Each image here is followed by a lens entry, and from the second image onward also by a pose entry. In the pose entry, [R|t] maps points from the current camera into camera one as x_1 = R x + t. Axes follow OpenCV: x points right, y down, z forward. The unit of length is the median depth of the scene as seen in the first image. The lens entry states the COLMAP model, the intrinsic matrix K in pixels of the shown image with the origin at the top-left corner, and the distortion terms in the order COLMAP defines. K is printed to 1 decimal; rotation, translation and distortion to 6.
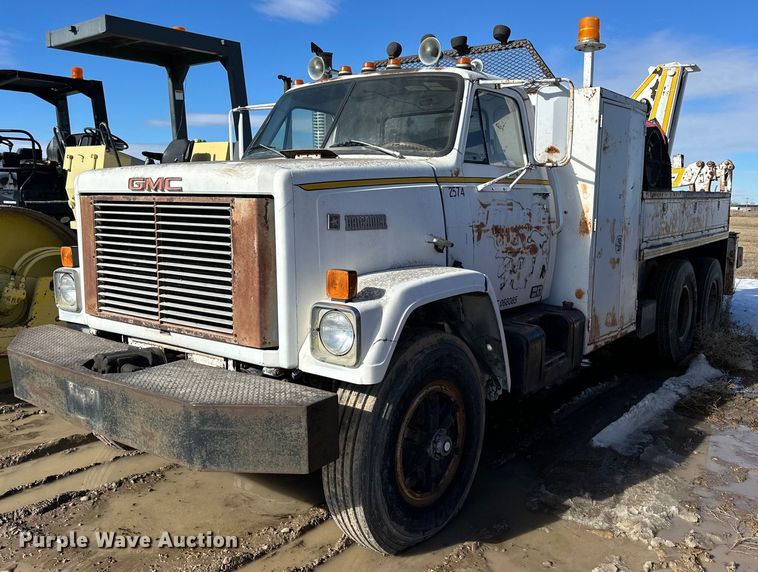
lens RADIAL K [[697.9, 0, 381.0], [0, 697.9, 291.8], [0, 0, 1]] dist [0.057583, 0.000000]
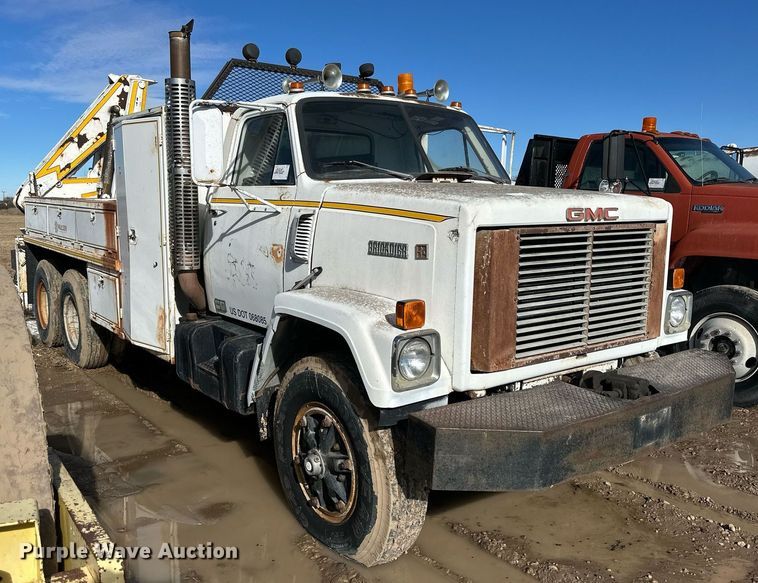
lens RADIAL K [[702.2, 0, 373.6], [0, 702.2, 293.9], [0, 0, 1]] dist [0.071706, 0.000000]
pose [[0.242580, -0.140989, 0.959832, -1.355651], [0.127282, 0.985456, 0.112585, -0.186651], [-0.961745, 0.094859, 0.256998, 1.004452]]
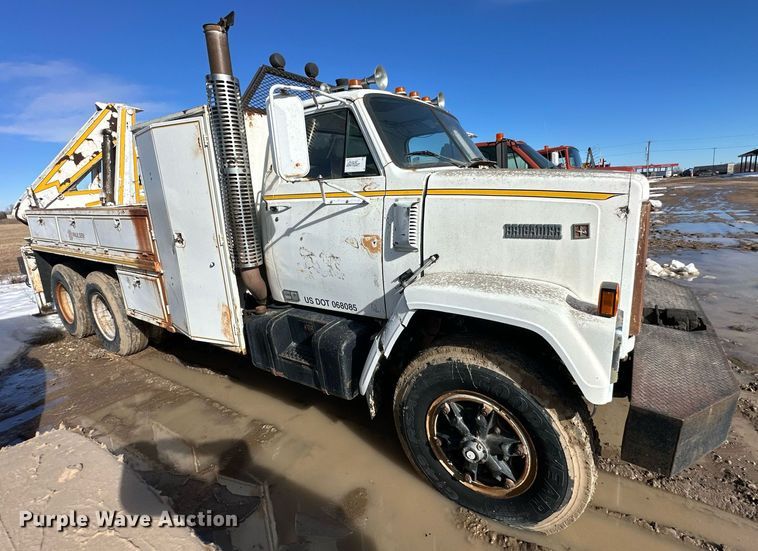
lens RADIAL K [[365.0, 0, 426.0], [0, 365.0, 261.9], [0, 0, 1]] dist [-0.007675, 0.004327]
pose [[-0.148618, -0.205602, 0.967285, -0.904128], [0.184392, 0.955232, 0.231370, -0.236842], [-0.971552, 0.212745, -0.104054, 1.414467]]
